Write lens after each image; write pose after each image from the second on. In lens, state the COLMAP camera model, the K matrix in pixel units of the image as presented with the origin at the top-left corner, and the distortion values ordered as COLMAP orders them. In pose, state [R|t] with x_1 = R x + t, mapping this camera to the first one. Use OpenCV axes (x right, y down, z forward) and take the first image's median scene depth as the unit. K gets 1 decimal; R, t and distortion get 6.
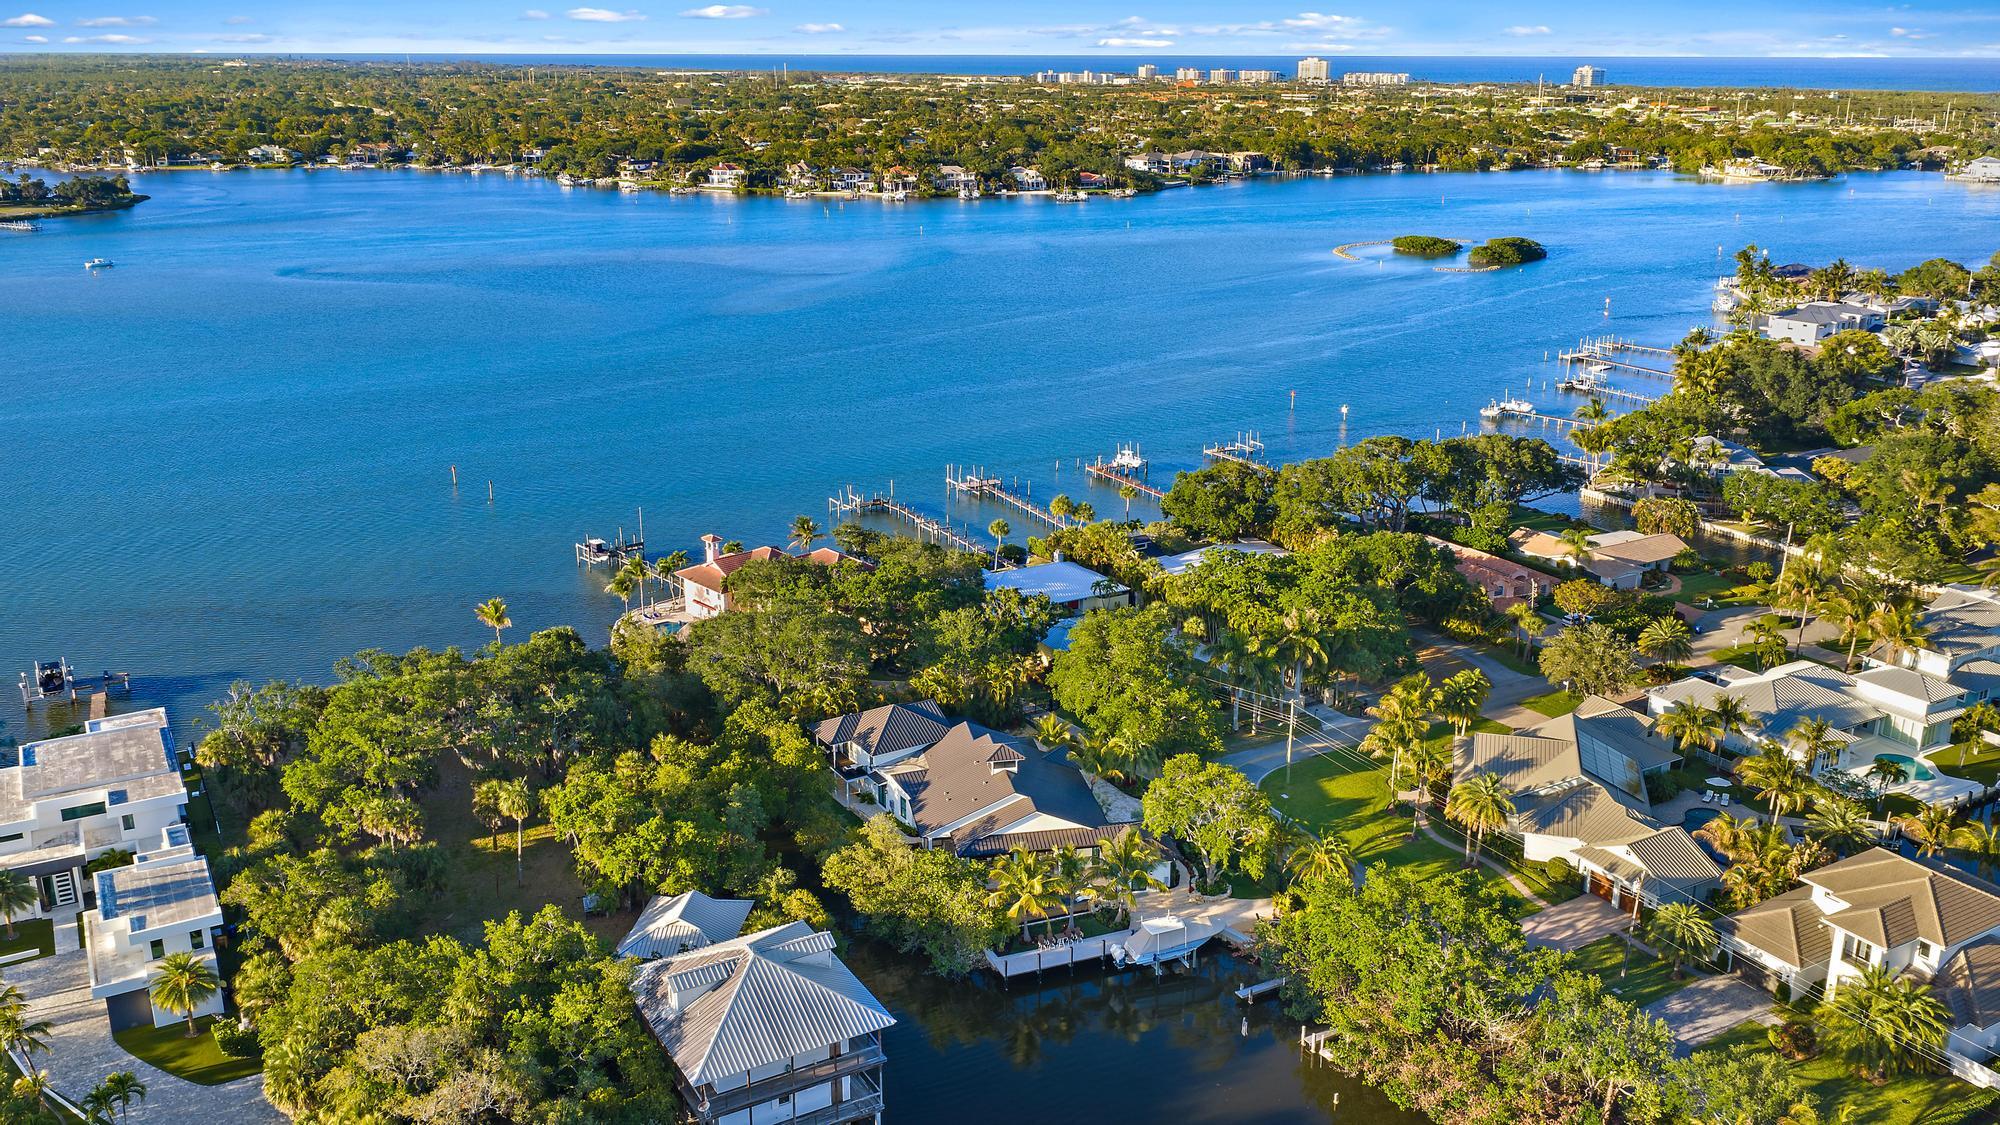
lens RADIAL K [[1655.0, 0, 1010.3], [0, 1655.0, 551.6], [0, 0, 1]] dist [0.026492, -0.056350]
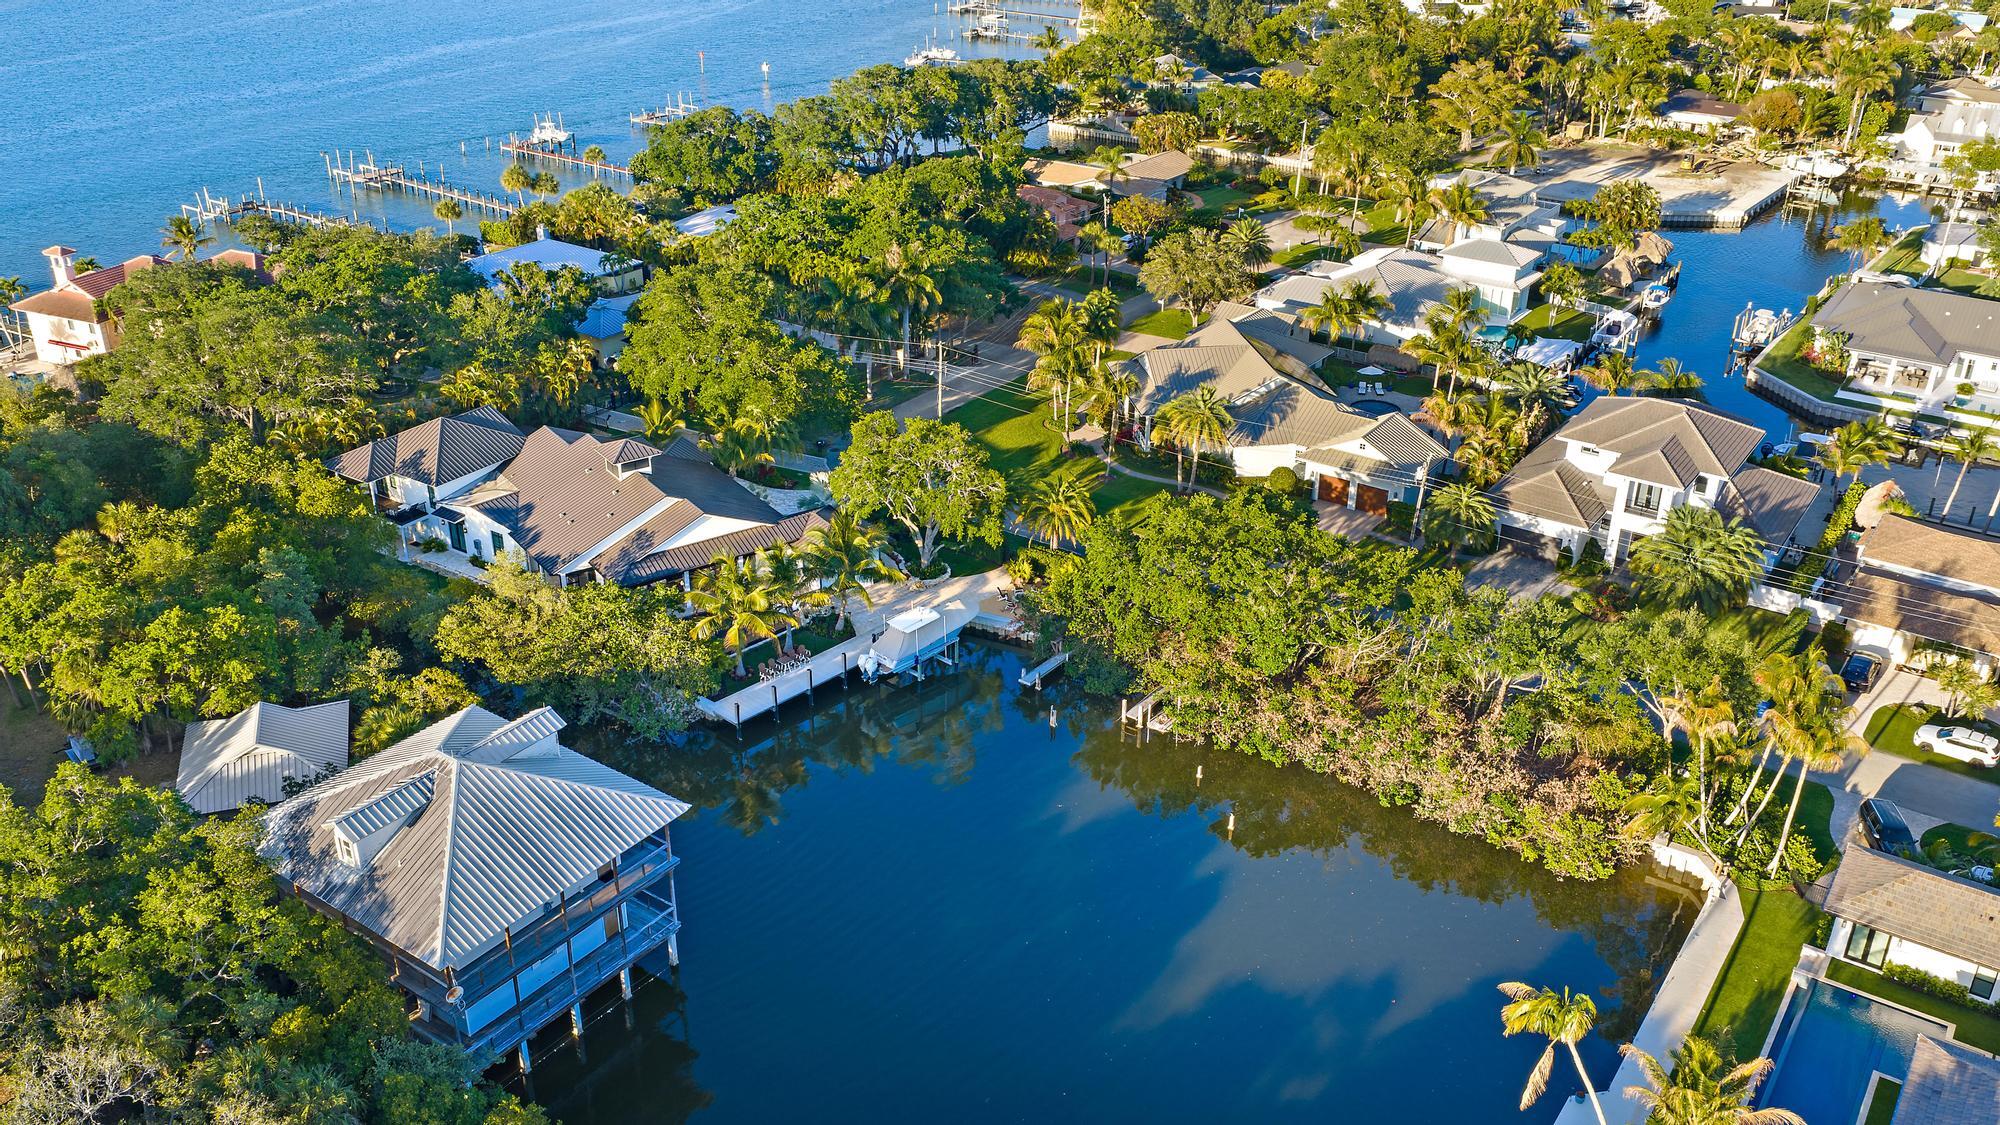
lens RADIAL K [[1655.0, 0, 1001.3], [0, 1655.0, 528.9], [0, 0, 1]] dist [0.026492, -0.056350]
pose [[0.909428, -0.169603, 0.379704, -0.123850], [0.112299, 0.979292, 0.168454, 0.041476], [-0.400411, -0.110556, 0.909642, 0.204290]]
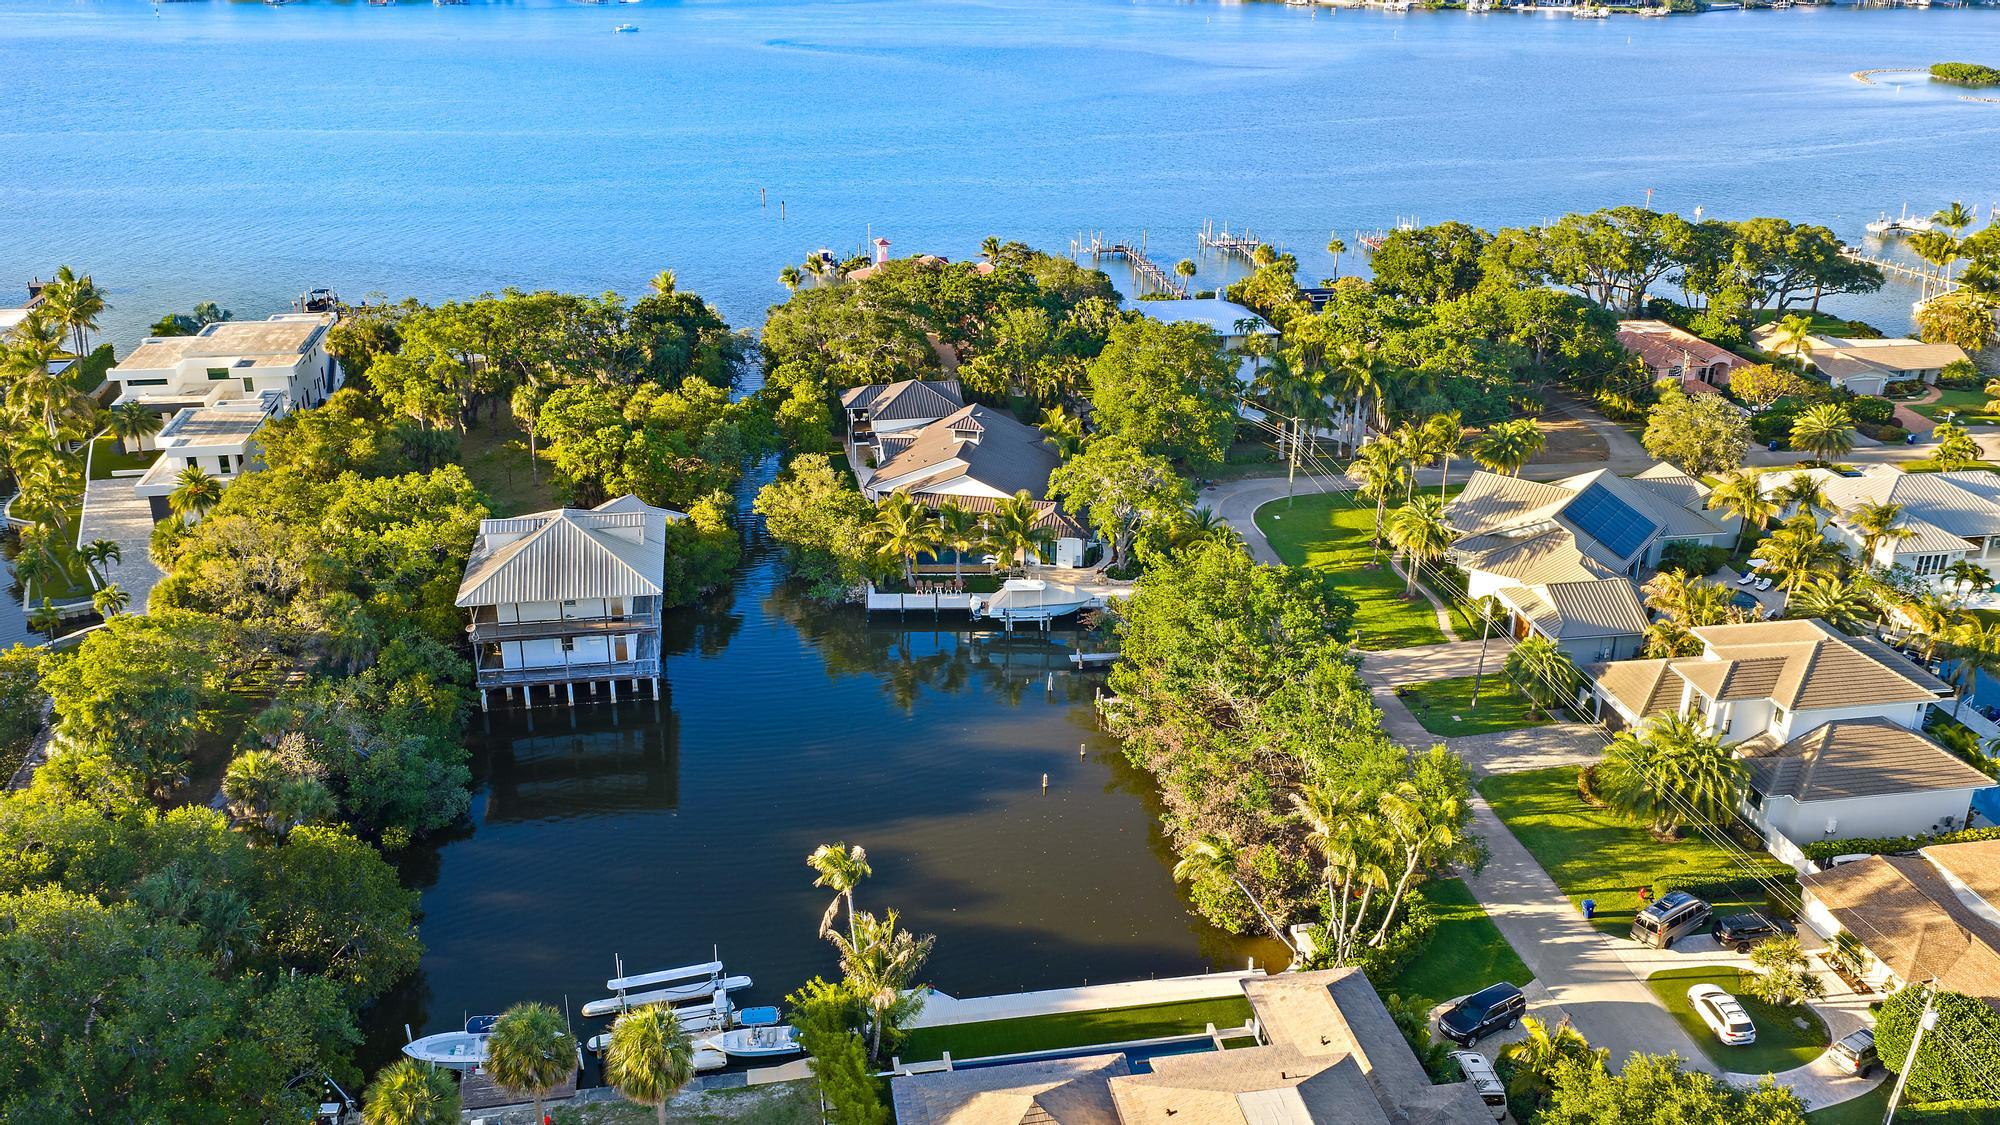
lens RADIAL K [[1655.0, 0, 1022.9], [0, 1655.0, 518.4], [0, 0, 1]] dist [0.026492, -0.056350]
pose [[0.941535, 0.132694, -0.309685, 0.301541], [-0.109430, 0.989783, 0.091405, 0.071573], [0.318650, -0.052173, 0.946436, 0.040216]]
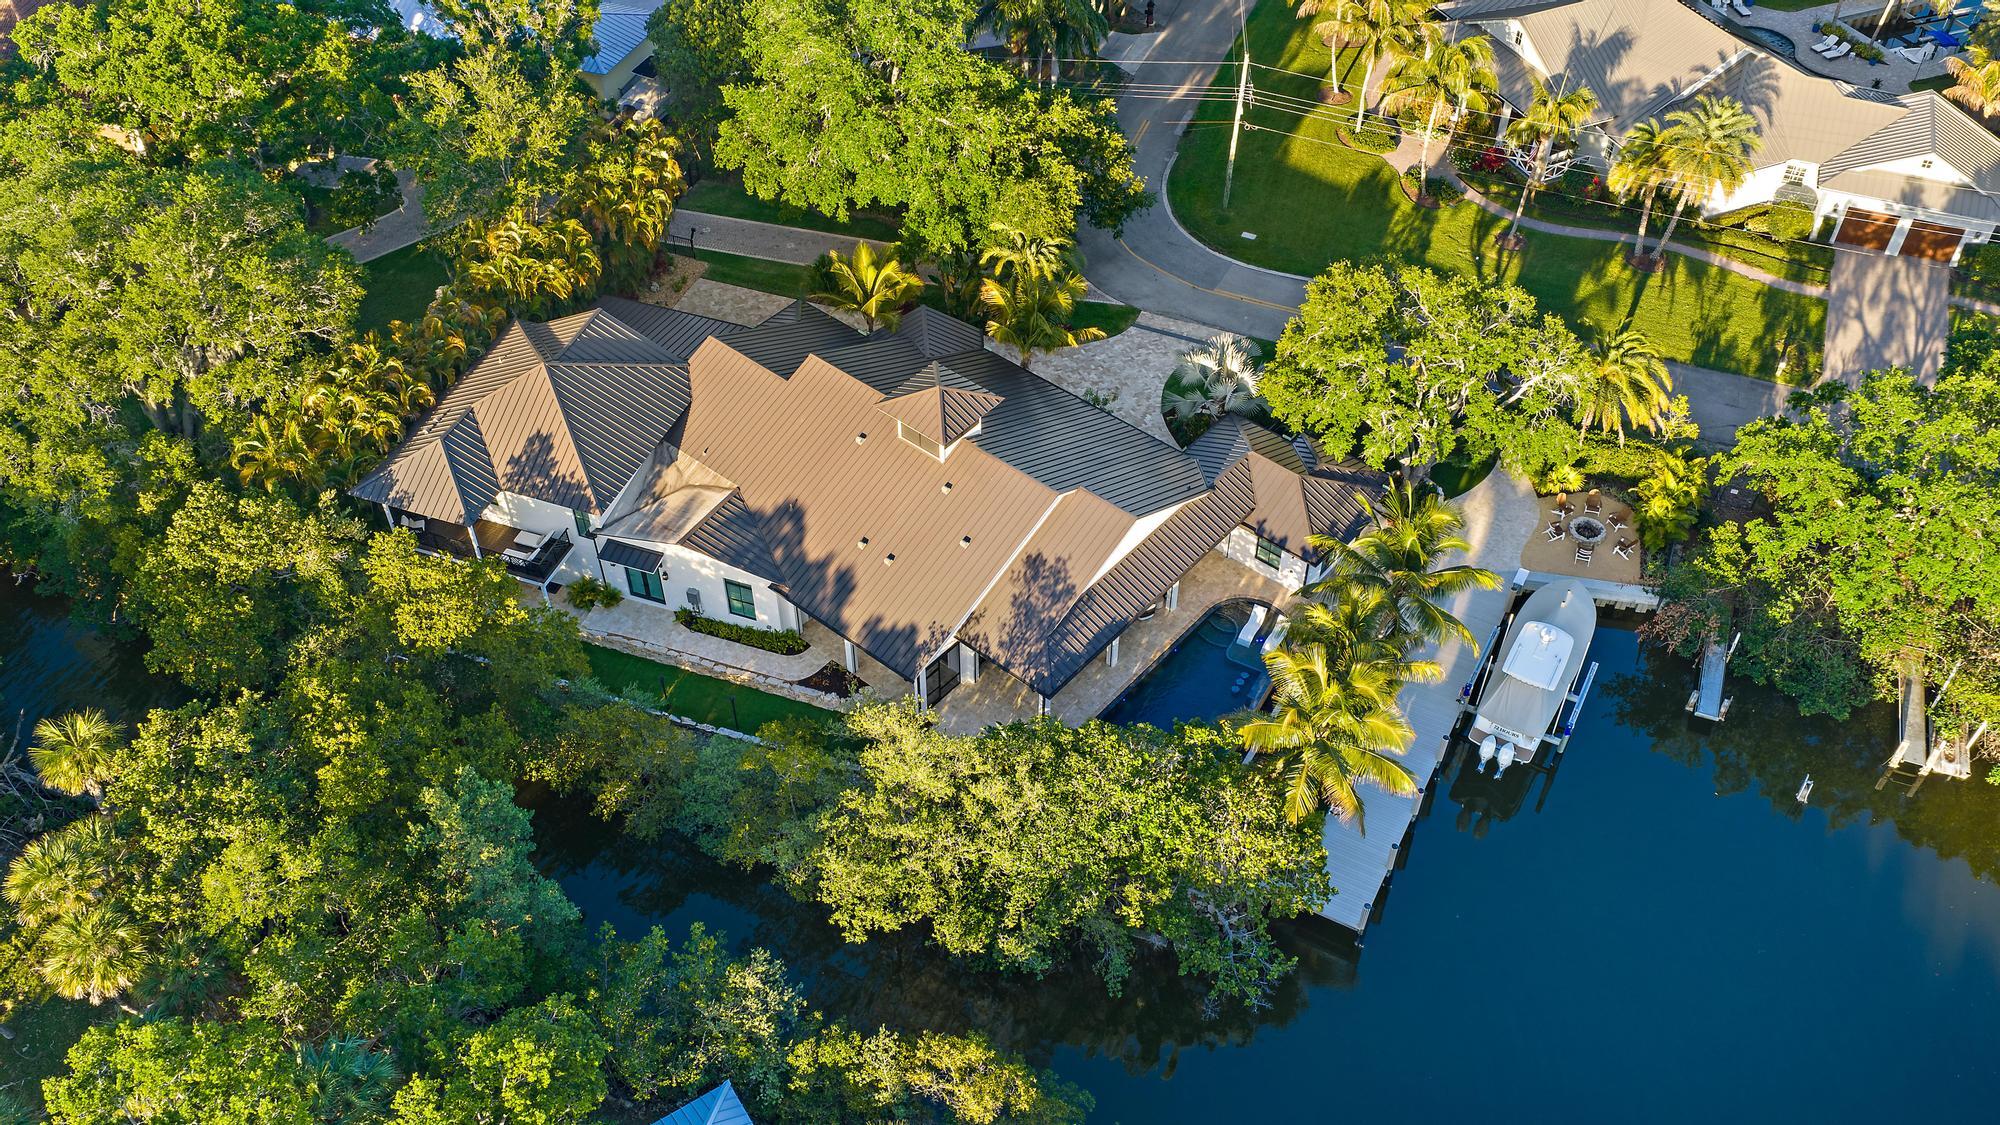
lens RADIAL K [[1655.0, 0, 994.5], [0, 1655.0, 558.8], [0, 0, 1]] dist [0.026492, -0.056350]
pose [[0.780635, -0.441443, 0.442422, -0.173933], [0.182840, 0.838226, 0.513757, -0.053798], [-0.597644, -0.320164, 0.735062, 0.573115]]
